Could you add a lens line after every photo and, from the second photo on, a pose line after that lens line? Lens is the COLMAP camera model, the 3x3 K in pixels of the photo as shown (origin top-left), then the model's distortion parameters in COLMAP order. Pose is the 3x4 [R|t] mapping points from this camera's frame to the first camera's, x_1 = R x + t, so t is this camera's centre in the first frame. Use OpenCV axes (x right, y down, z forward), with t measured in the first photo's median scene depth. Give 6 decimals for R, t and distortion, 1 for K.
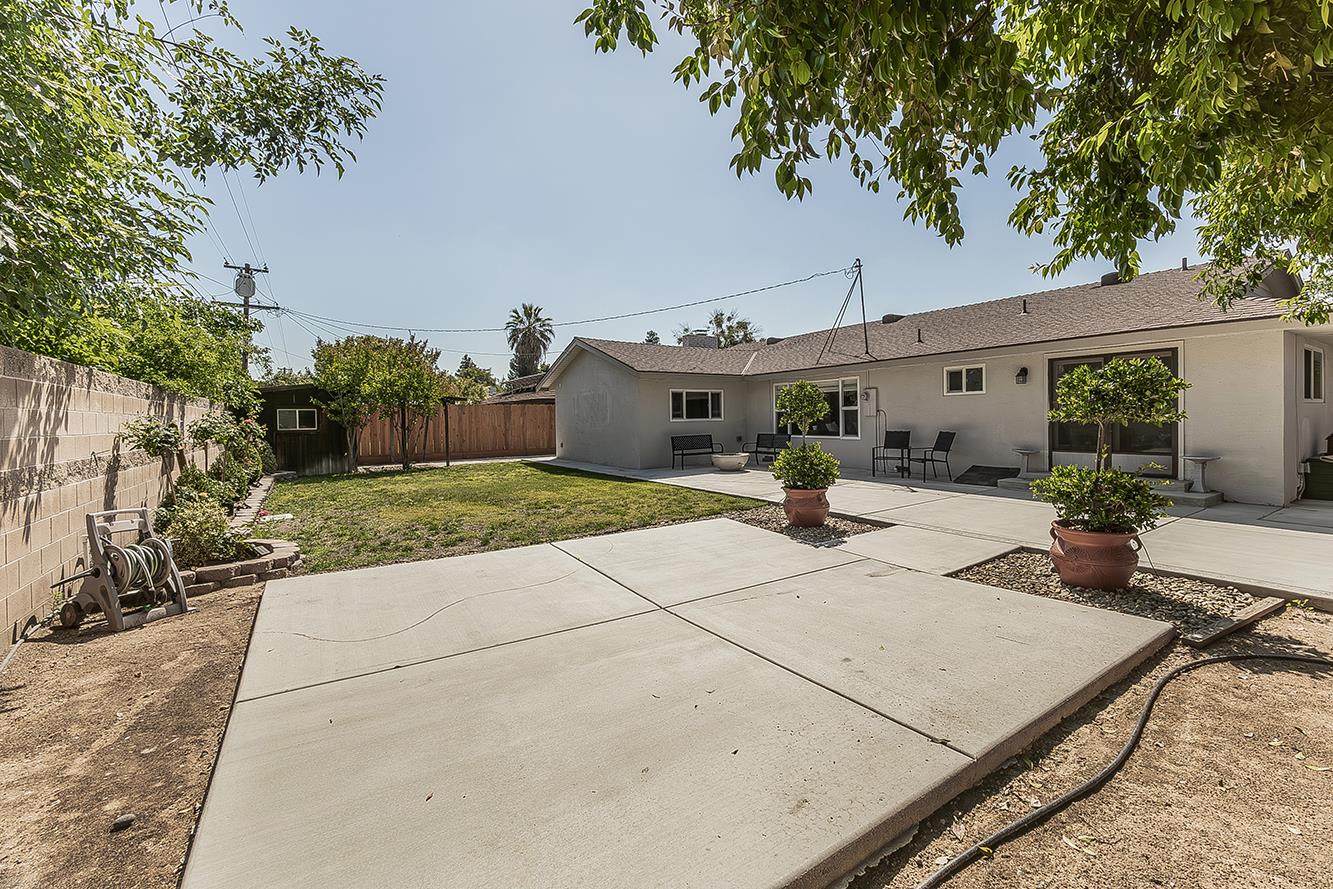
lens RADIAL K [[557.6, 0, 709.1], [0, 557.6, 424.1], [0, 0, 1]] dist [0.004423, -0.000416]
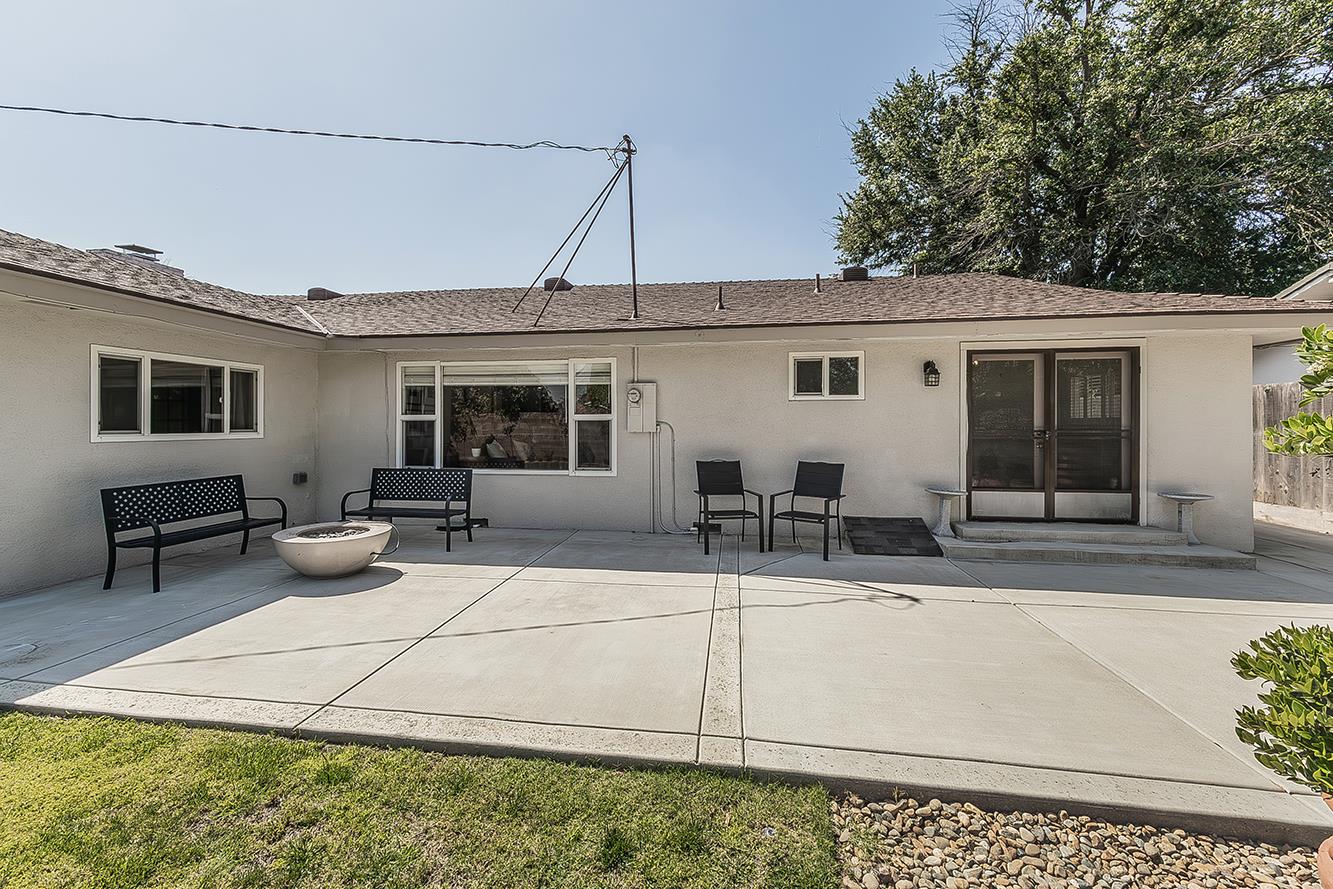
lens RADIAL K [[557.6, 0, 661.4], [0, 557.6, 426.1], [0, 0, 1]] dist [0.004423, -0.000416]
pose [[0.690680, 0.016189, 0.722980, -0.085417], [-0.002349, 0.999794, -0.020143, -0.009646], [-0.723157, 0.012214, 0.690576, 0.583540]]
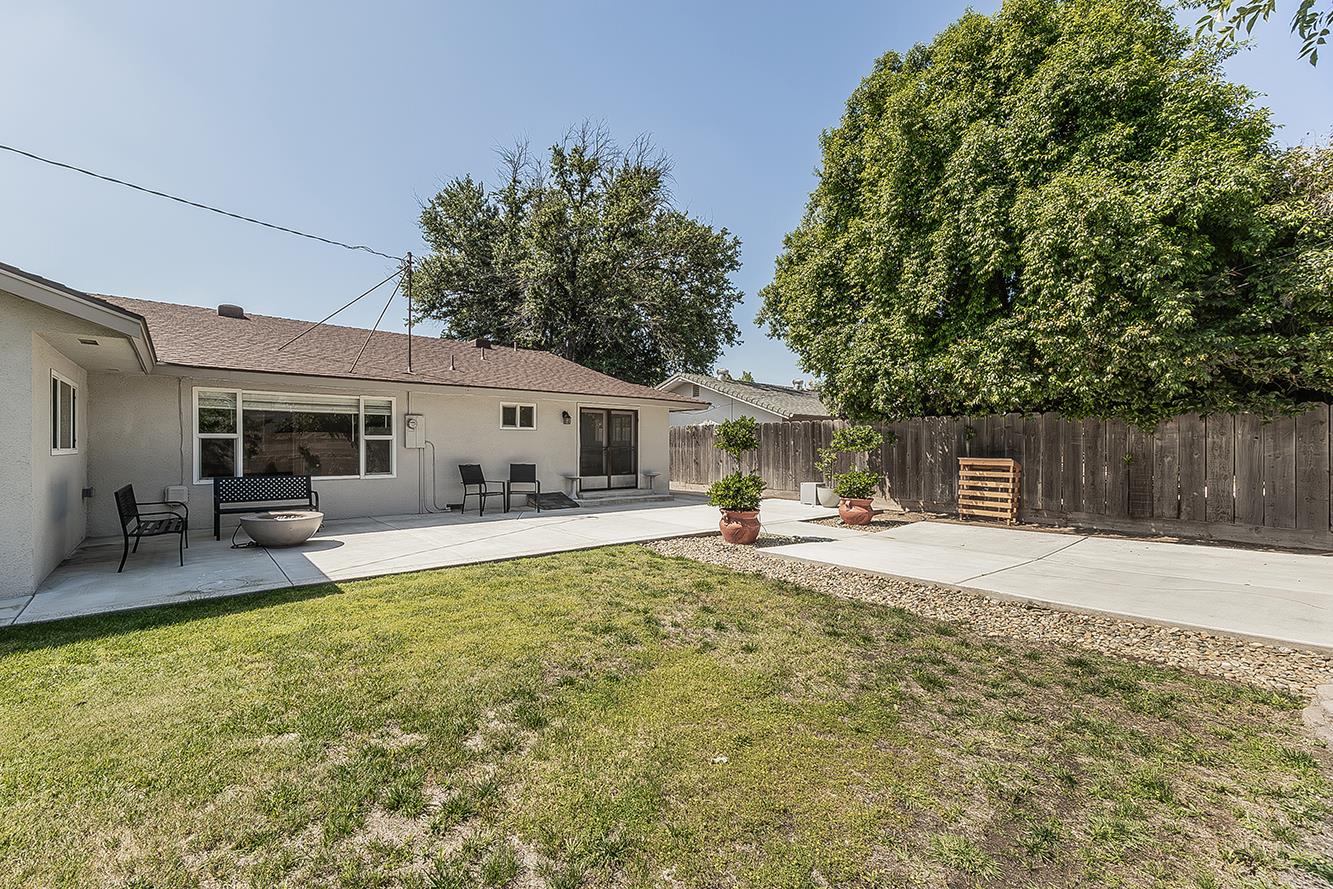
lens RADIAL K [[557.6, 0, 613.1], [0, 557.6, 450.8], [0, 0, 1]] dist [0.004423, -0.000416]
pose [[-0.047491, 0.011060, 0.998810, -0.518962], [0.013337, 0.999857, -0.010438, 0.001546], [-0.998783, 0.012825, -0.047632, 0.712666]]
